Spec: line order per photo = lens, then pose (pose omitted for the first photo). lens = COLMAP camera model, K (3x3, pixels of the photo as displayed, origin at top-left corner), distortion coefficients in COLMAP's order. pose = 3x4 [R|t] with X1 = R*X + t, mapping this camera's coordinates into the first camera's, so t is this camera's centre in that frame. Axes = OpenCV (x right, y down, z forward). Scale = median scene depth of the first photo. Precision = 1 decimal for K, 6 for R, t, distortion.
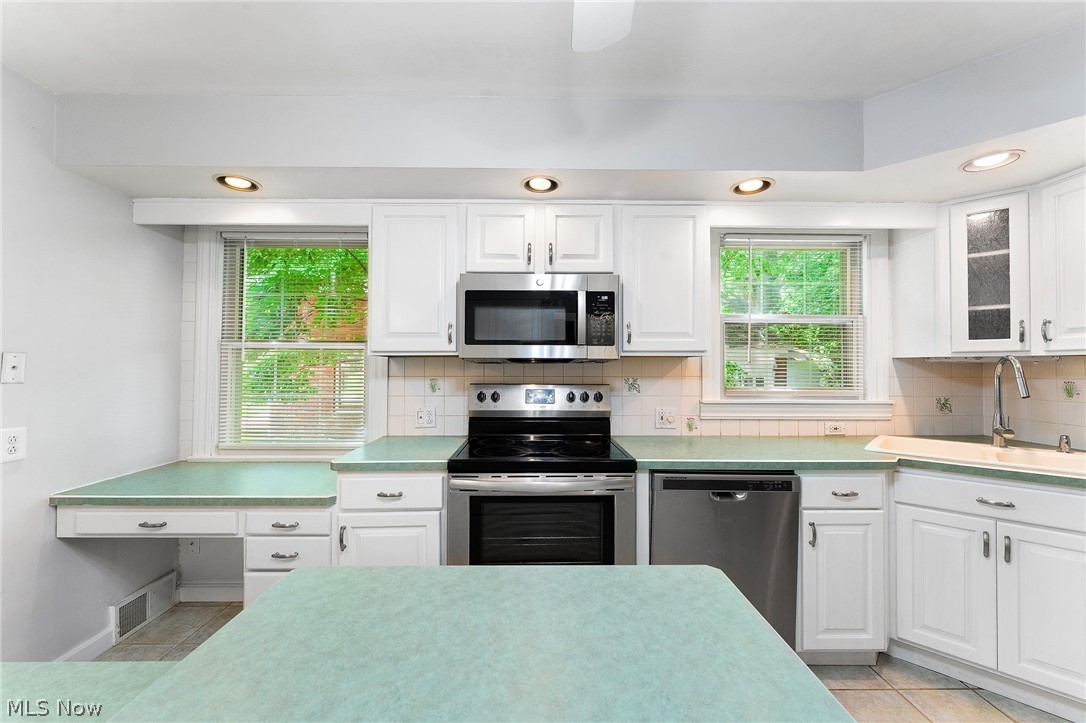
lens RADIAL K [[426.1, 0, 539.1], [0, 426.1, 359.7], [0, 0, 1]] dist [-0.002680, -0.000482]
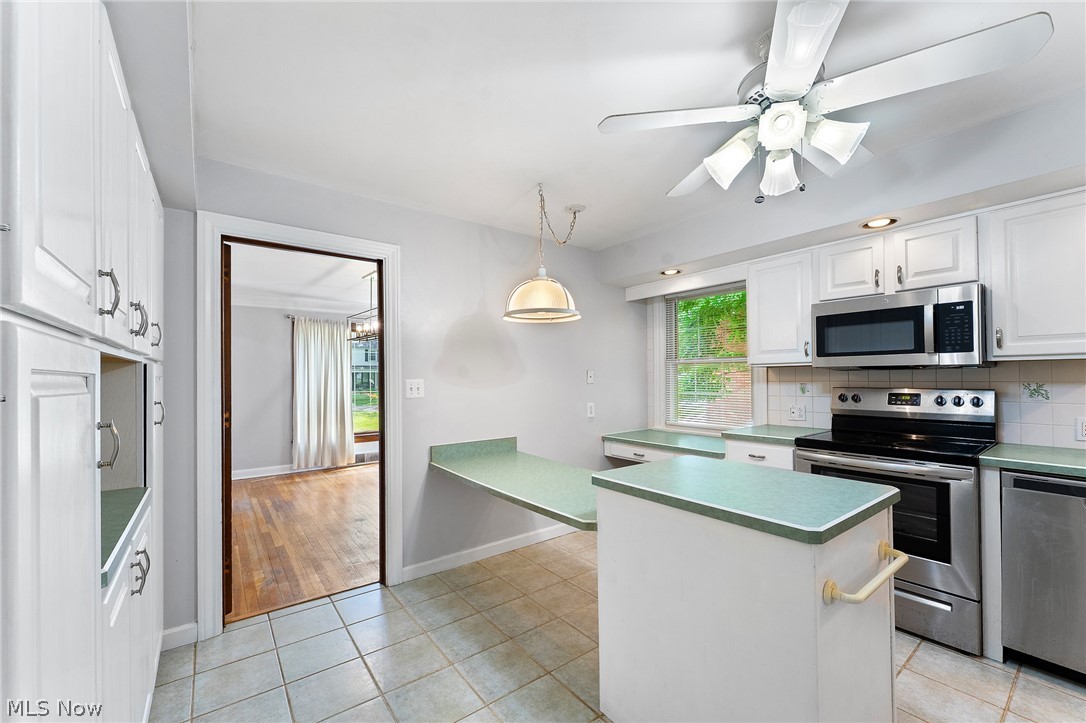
lens RADIAL K [[434.8, 0, 542.4], [0, 434.8, 372.3], [0, 0, 1]] dist [-0.002118, -0.000315]
pose [[0.597863, -0.016418, -0.801430, 0.383499], [0.025863, 0.999665, -0.001186, -0.008386], [0.801181, -0.020018, 0.598088, -0.478948]]
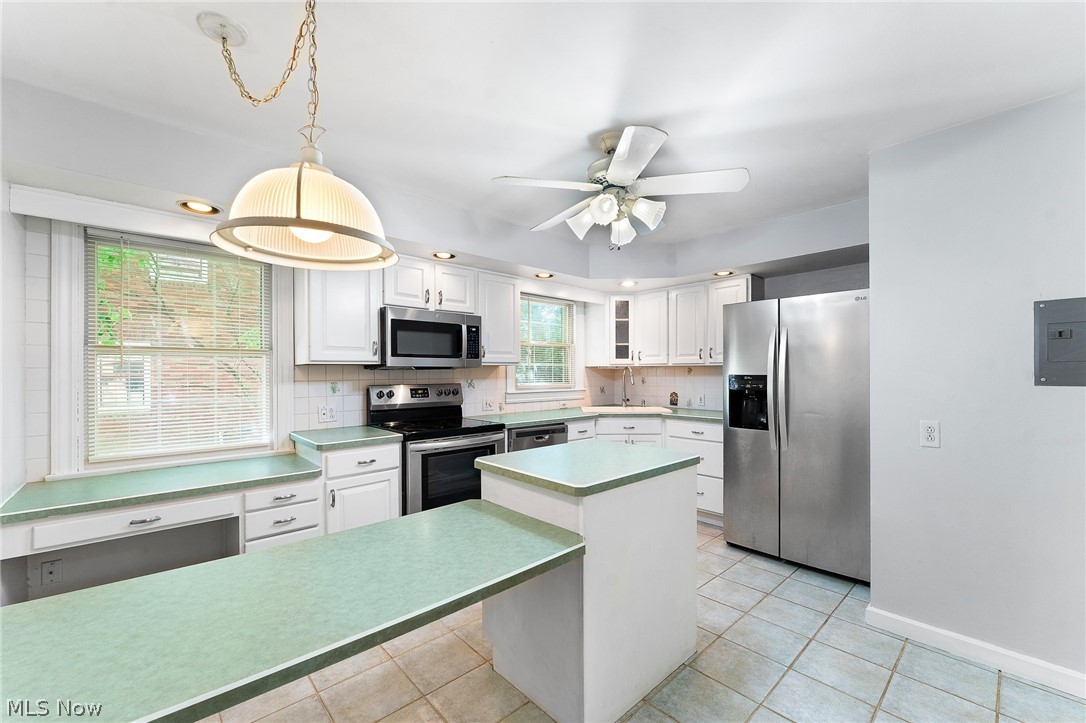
lens RADIAL K [[434.8, 0, 542.4], [0, 434.8, 372.3], [0, 0, 1]] dist [-0.002118, -0.000315]
pose [[0.745935, -0.005995, 0.665992, -0.730715], [-0.005987, 0.999859, 0.015705, -0.009474], [-0.665992, -0.015702, 0.745793, -0.399597]]
